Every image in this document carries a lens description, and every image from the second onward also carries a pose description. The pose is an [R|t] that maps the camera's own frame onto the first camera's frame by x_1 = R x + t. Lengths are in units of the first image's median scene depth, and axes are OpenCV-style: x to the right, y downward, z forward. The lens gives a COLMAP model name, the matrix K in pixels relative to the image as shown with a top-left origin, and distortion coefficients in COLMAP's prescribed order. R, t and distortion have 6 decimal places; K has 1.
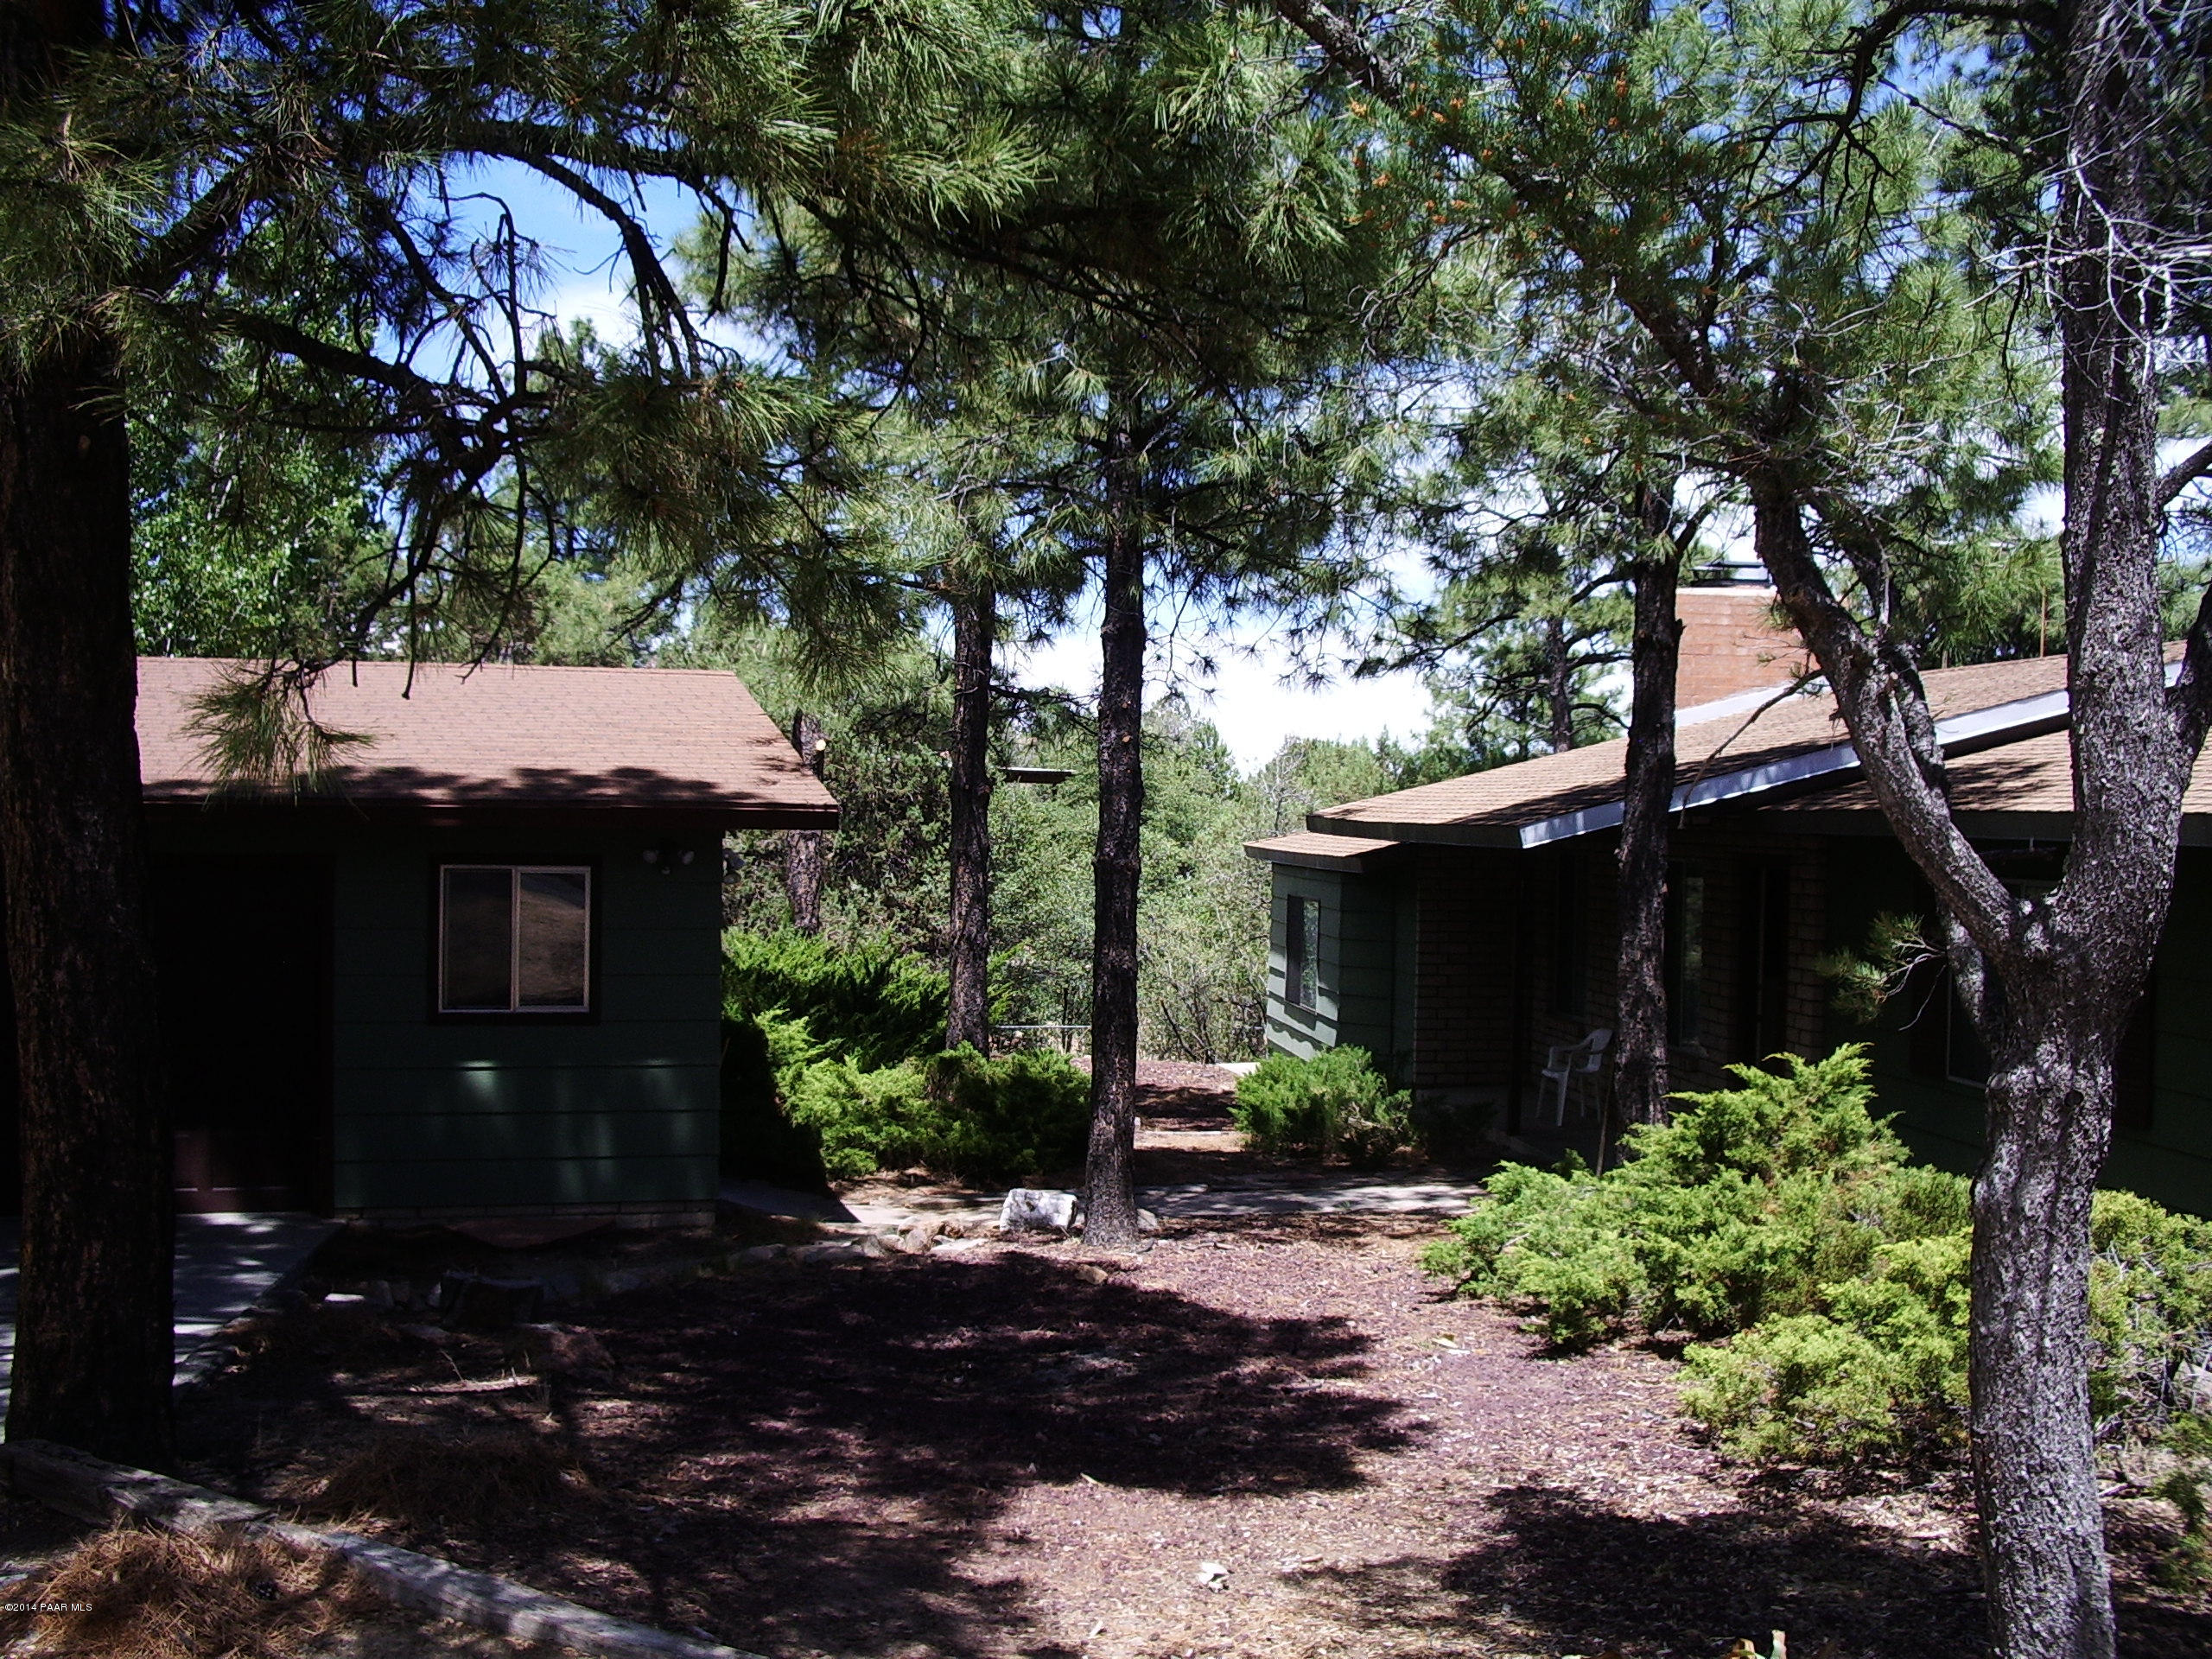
lens RADIAL K [[2310.2, 0, 1106.0], [0, 2310.2, 829.5], [0, 0, 1]] dist [-0.213796, 0.243166]
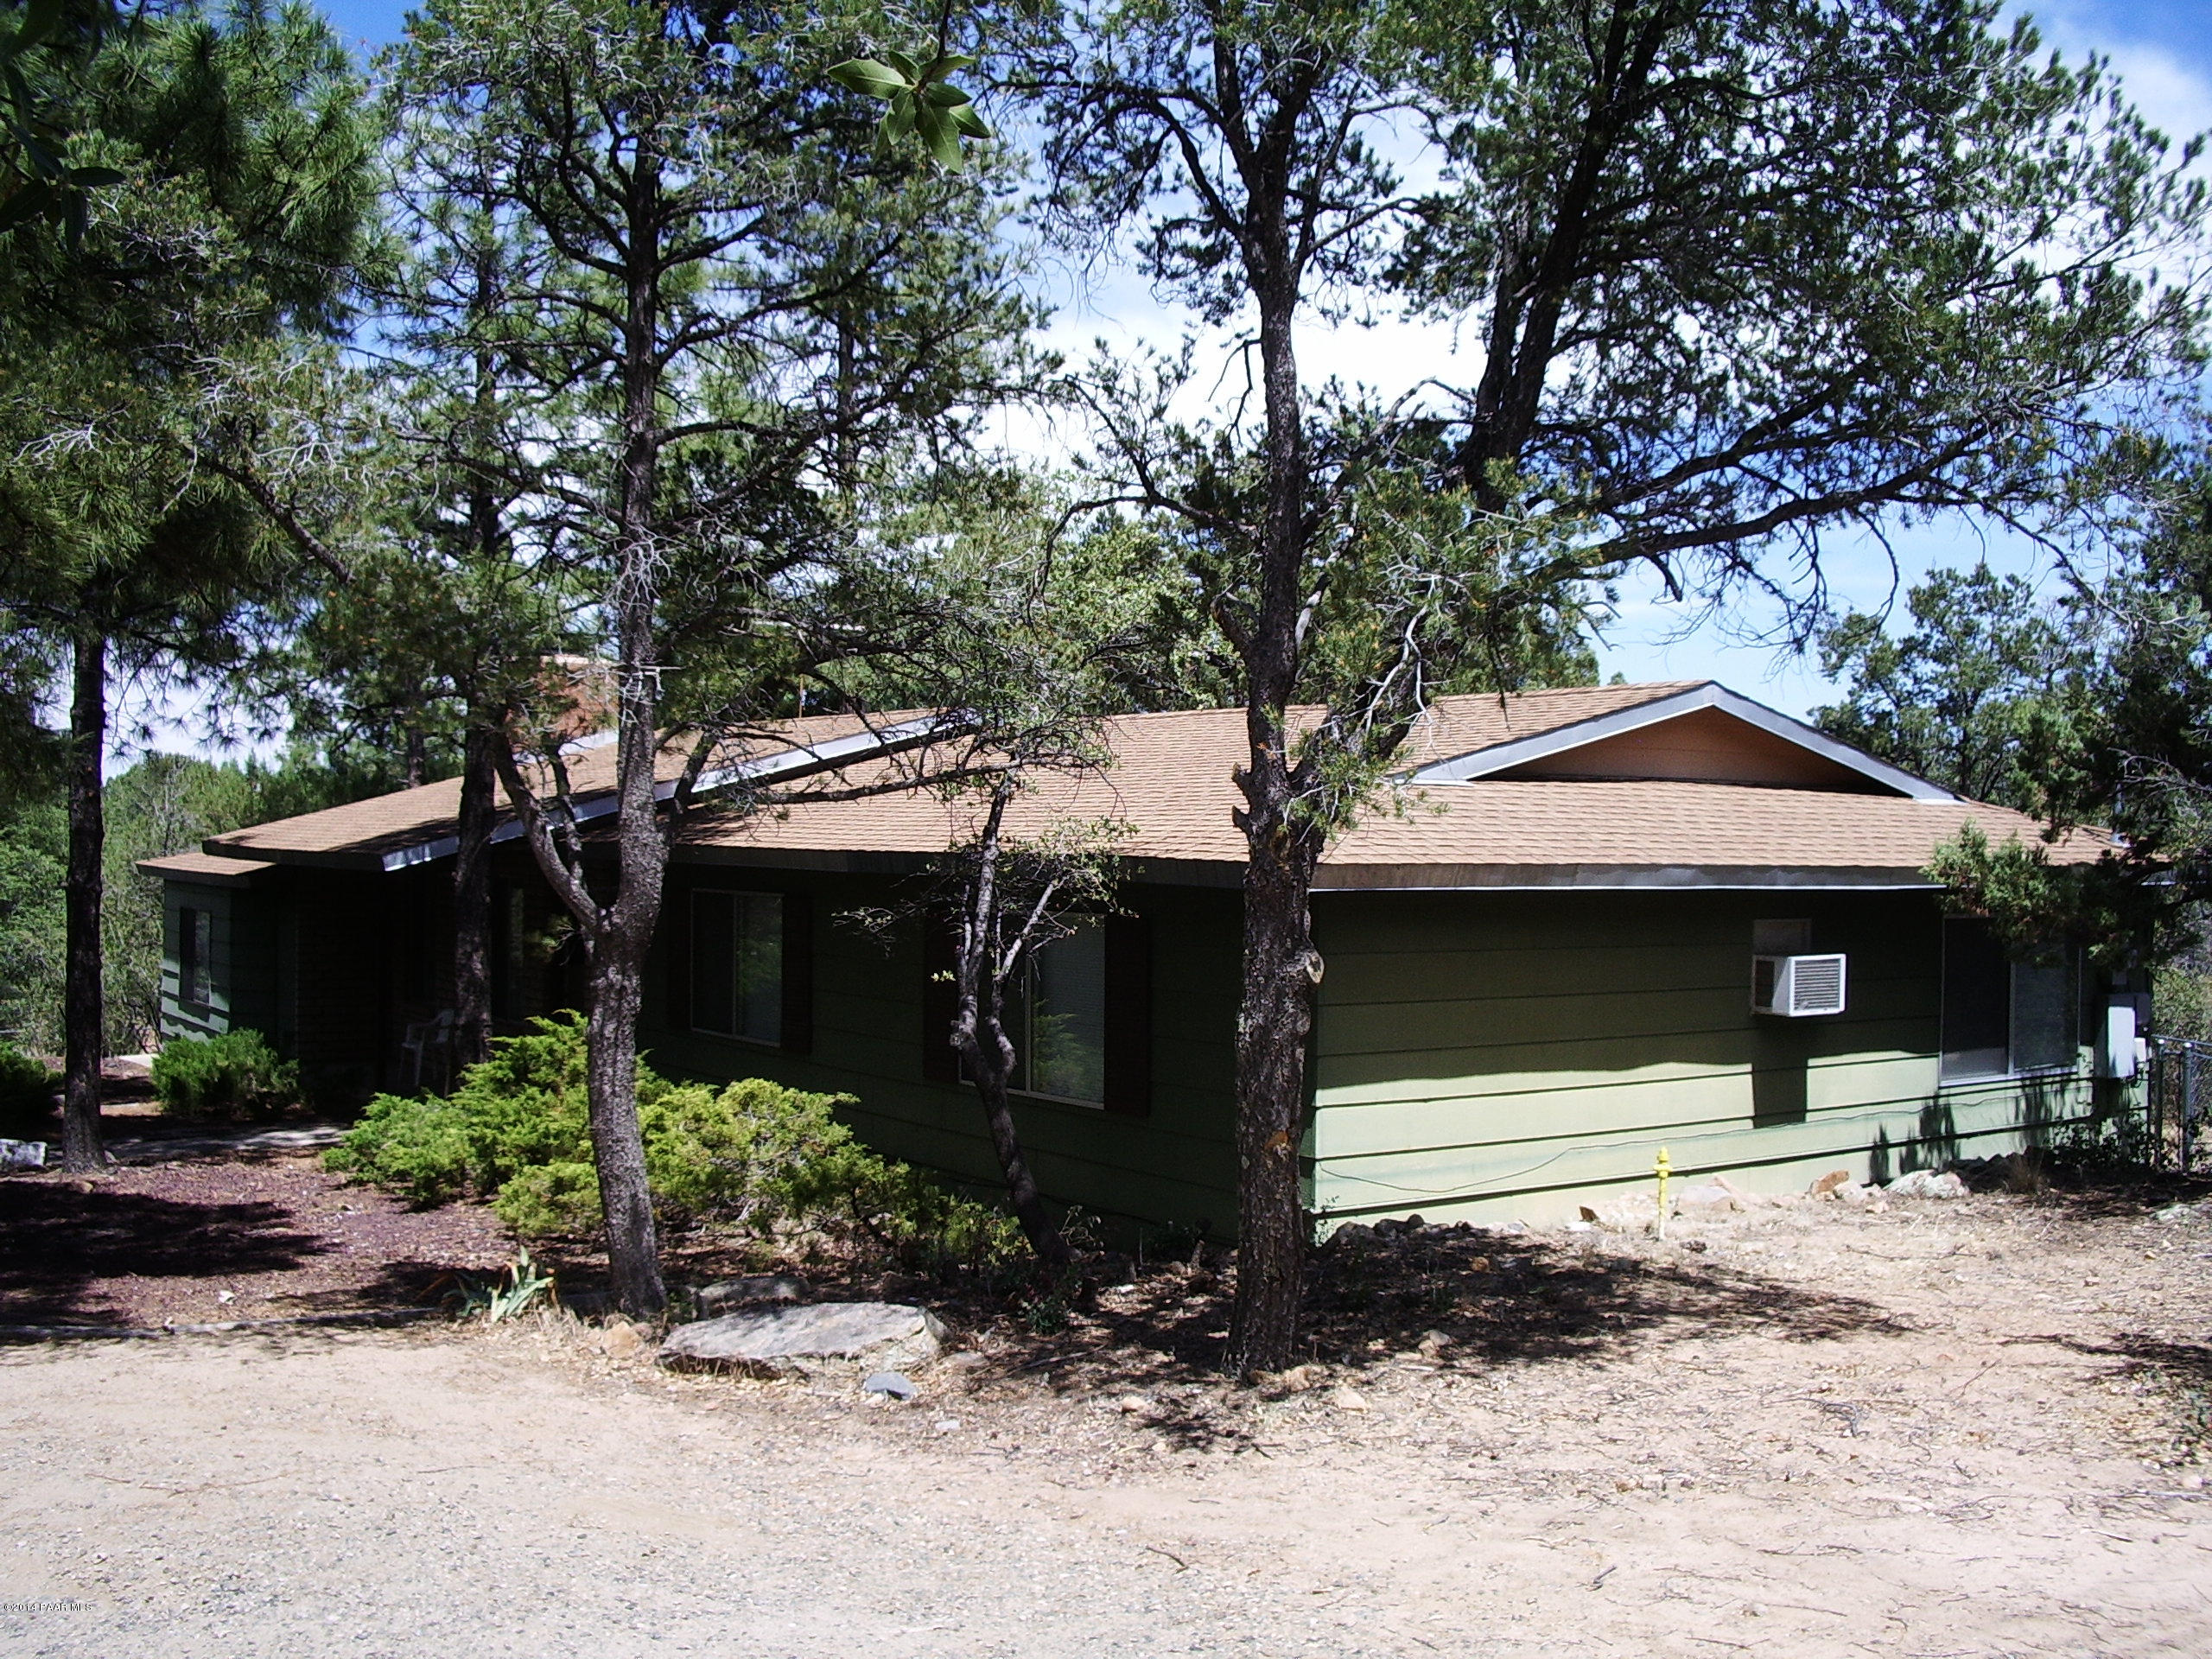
lens RADIAL K [[2319.6, 0, 1106.0], [0, 2319.6, 829.5], [0, 0, 1]] dist [-0.220473, 0.217620]
pose [[0.882313, -0.004462, 0.470642, -0.072562], [0.005258, 0.999986, -0.000378, -0.013059], [-0.470633, 0.002808, 0.882324, -0.372128]]
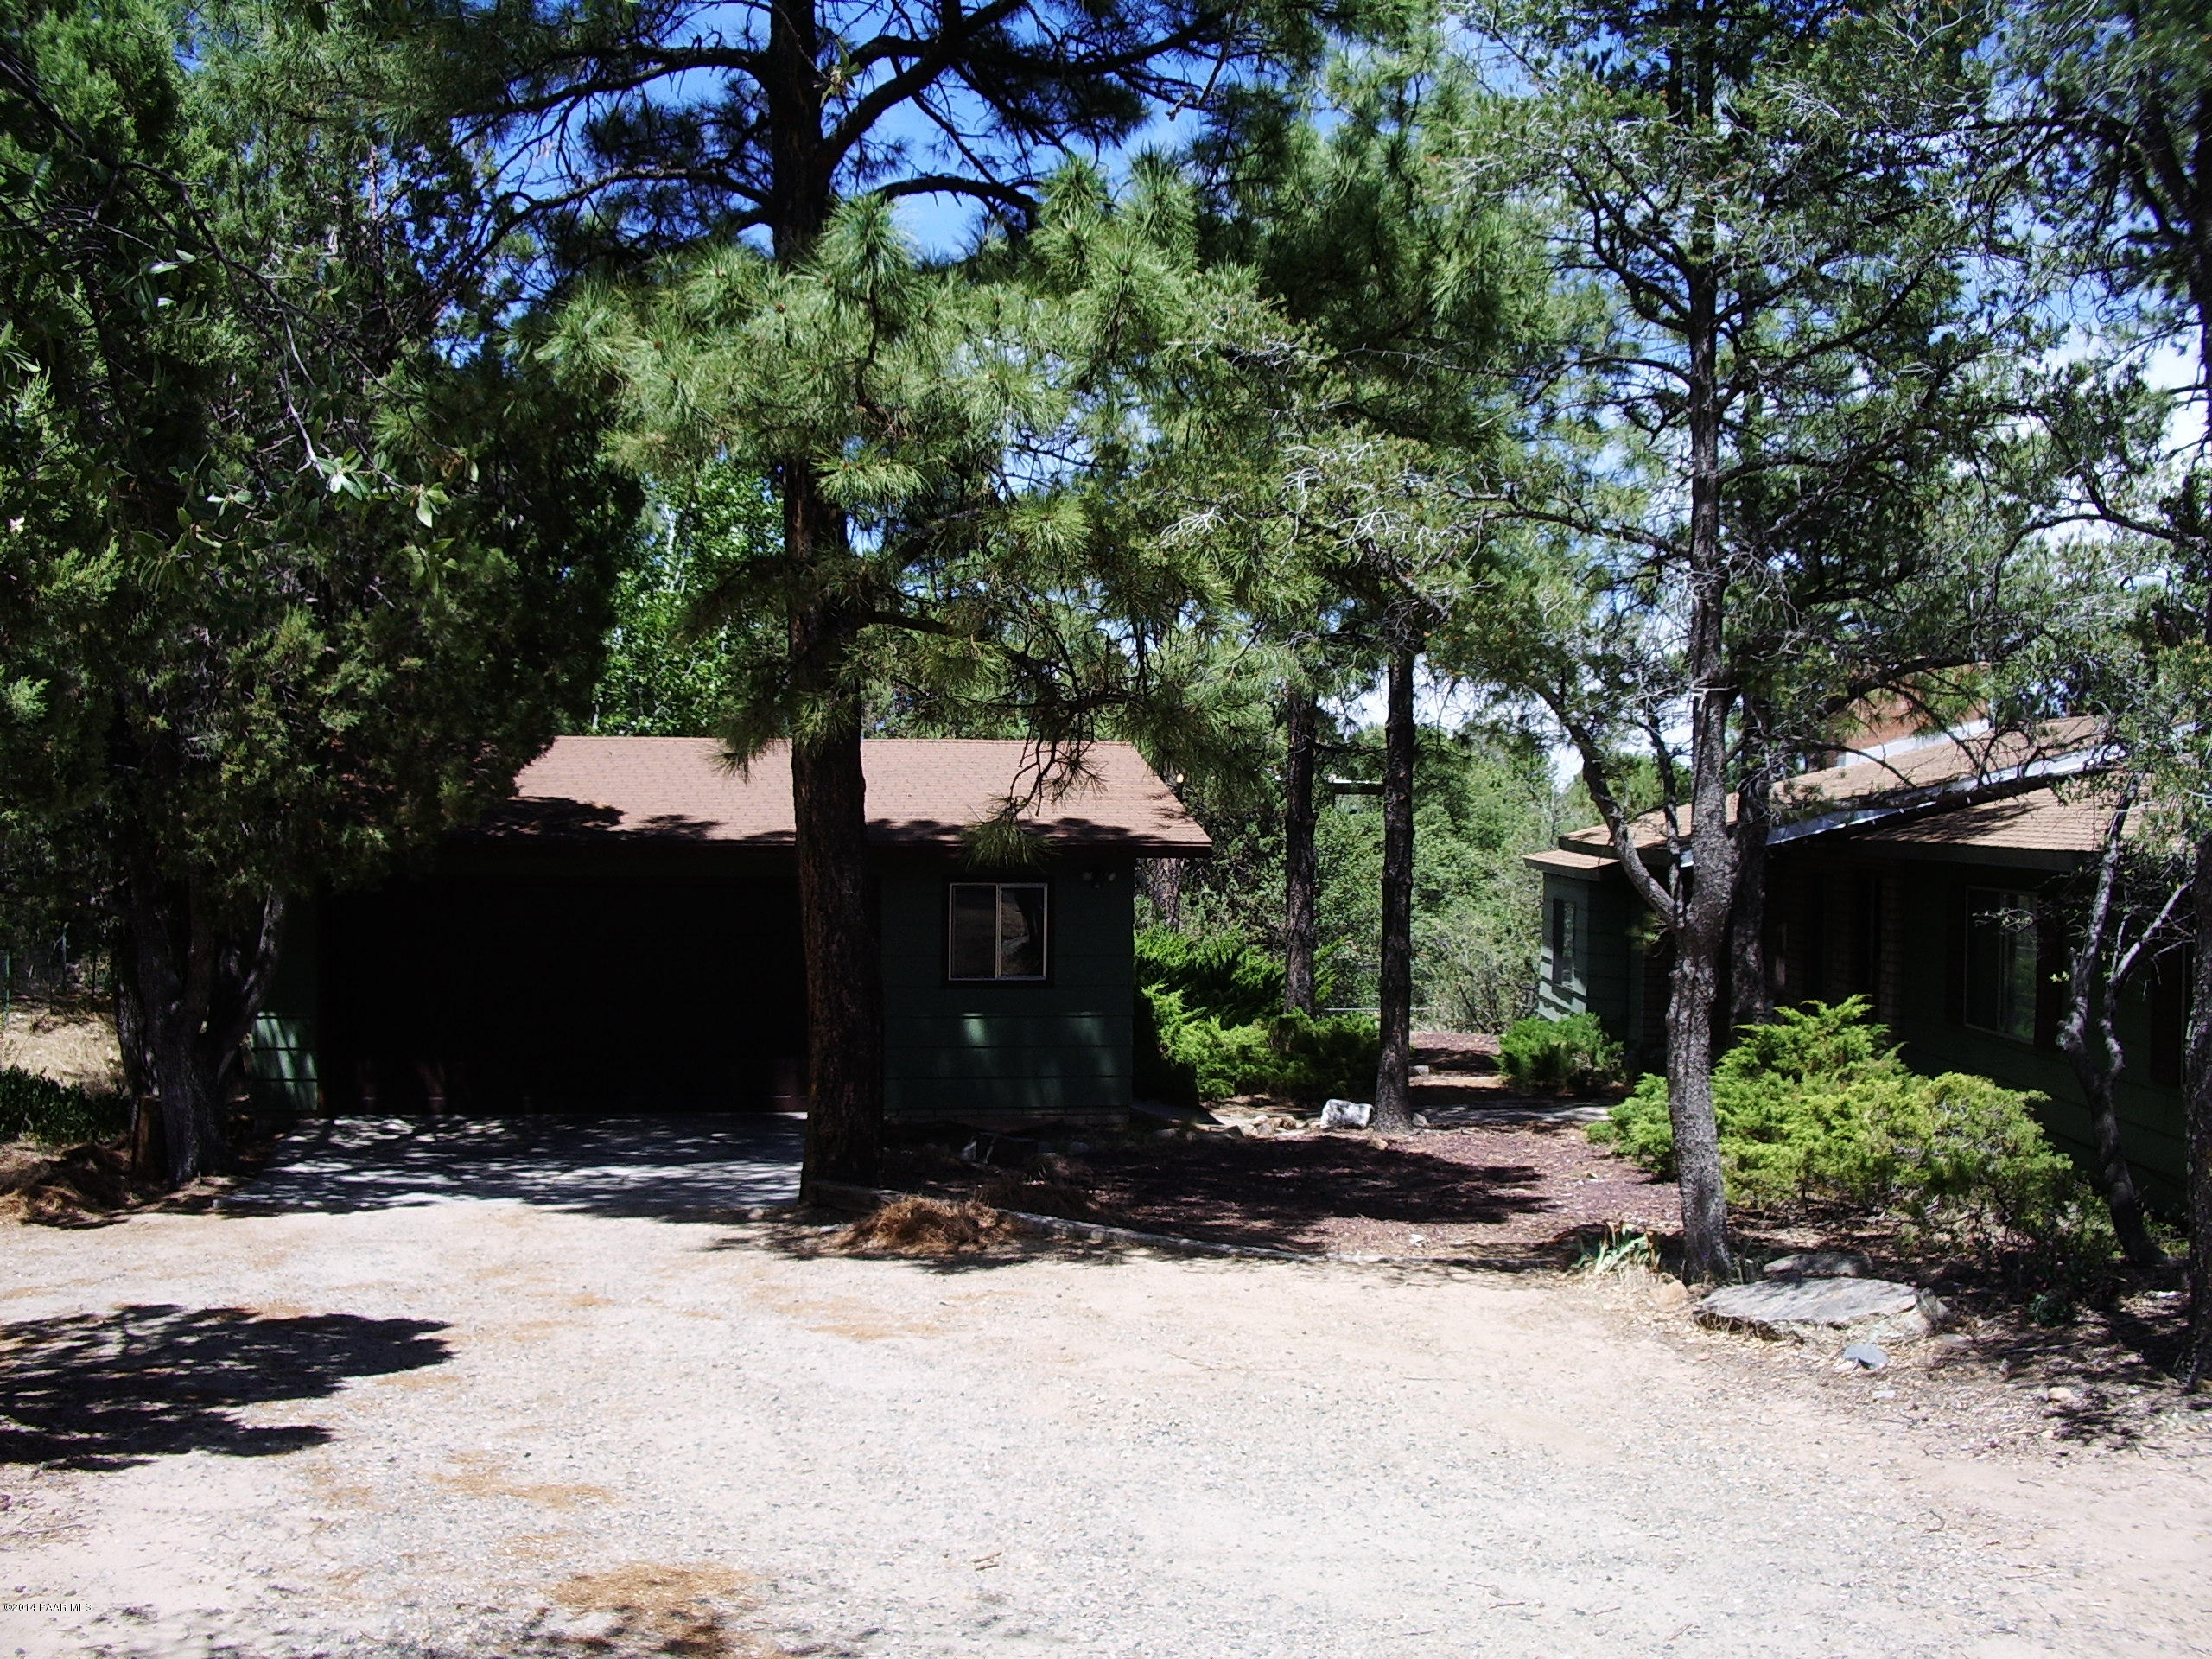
lens RADIAL K [[2310.2, 0, 1106.0], [0, 2310.2, 829.5], [0, 0, 1]] dist [-0.213796, 0.243166]
pose [[0.989602, -0.007256, -0.143653, 0.029692], [0.007215, 0.999974, -0.000802, -0.016557], [0.143655, -0.000242, 0.989628, -0.462654]]
